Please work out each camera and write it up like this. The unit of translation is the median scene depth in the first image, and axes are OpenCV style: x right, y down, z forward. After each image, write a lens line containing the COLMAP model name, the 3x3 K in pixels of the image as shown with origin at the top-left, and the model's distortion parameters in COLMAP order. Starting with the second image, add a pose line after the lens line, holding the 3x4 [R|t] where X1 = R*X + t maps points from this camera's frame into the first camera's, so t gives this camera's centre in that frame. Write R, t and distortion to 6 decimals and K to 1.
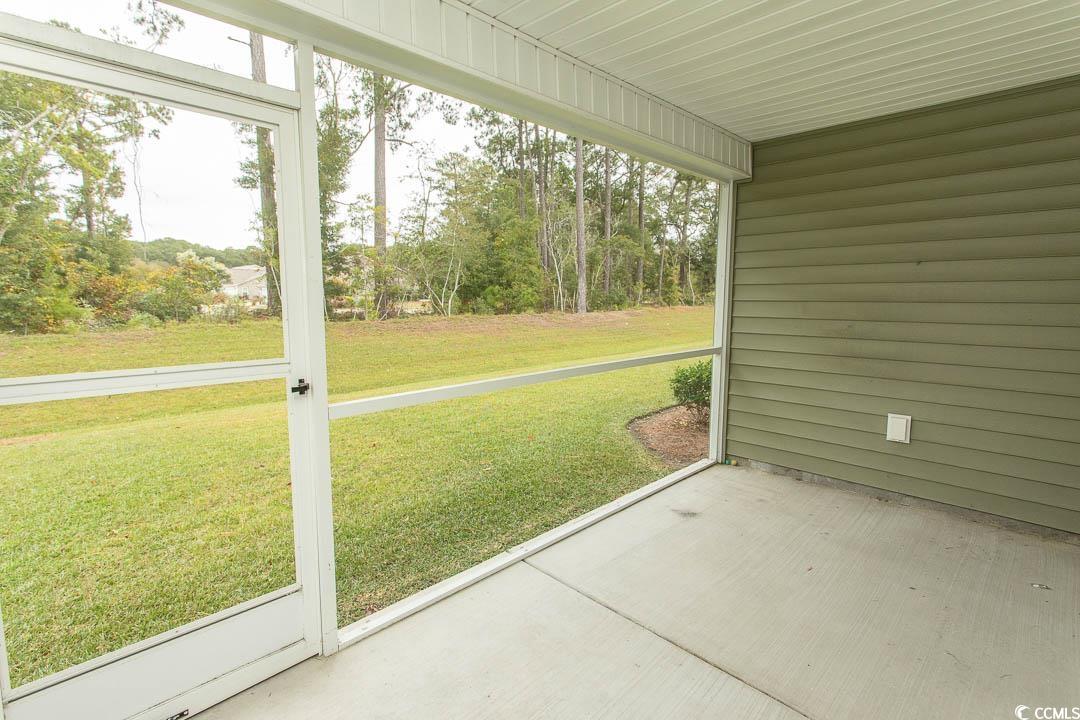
lens RADIAL K [[508.0, 0, 539.7], [0, 508.0, 356.1], [0, 0, 1]] dist [-0.000255, 0.001623]
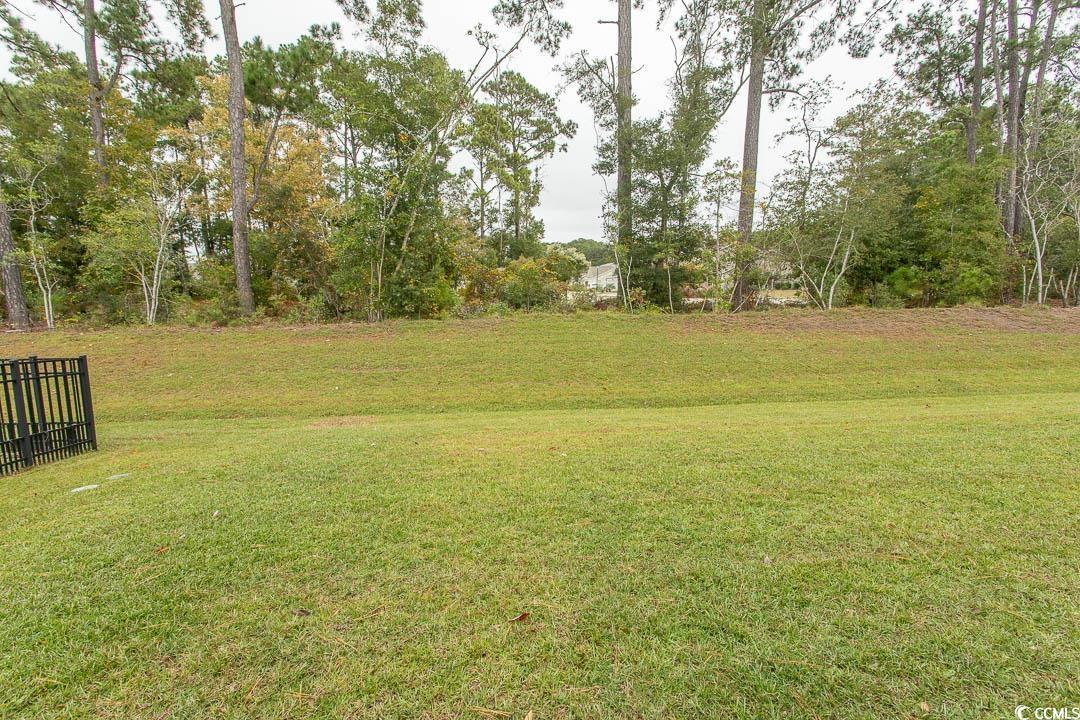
lens RADIAL K [[508.0, 0, 533.7], [0, 508.0, 354.6], [0, 0, 1]] dist [-0.000255, 0.001623]
pose [[0.751812, 0.076591, -0.654914, -0.010063], [-0.064536, 0.997009, 0.042513, -0.013086], [0.656212, 0.010304, 0.754506, 0.131945]]
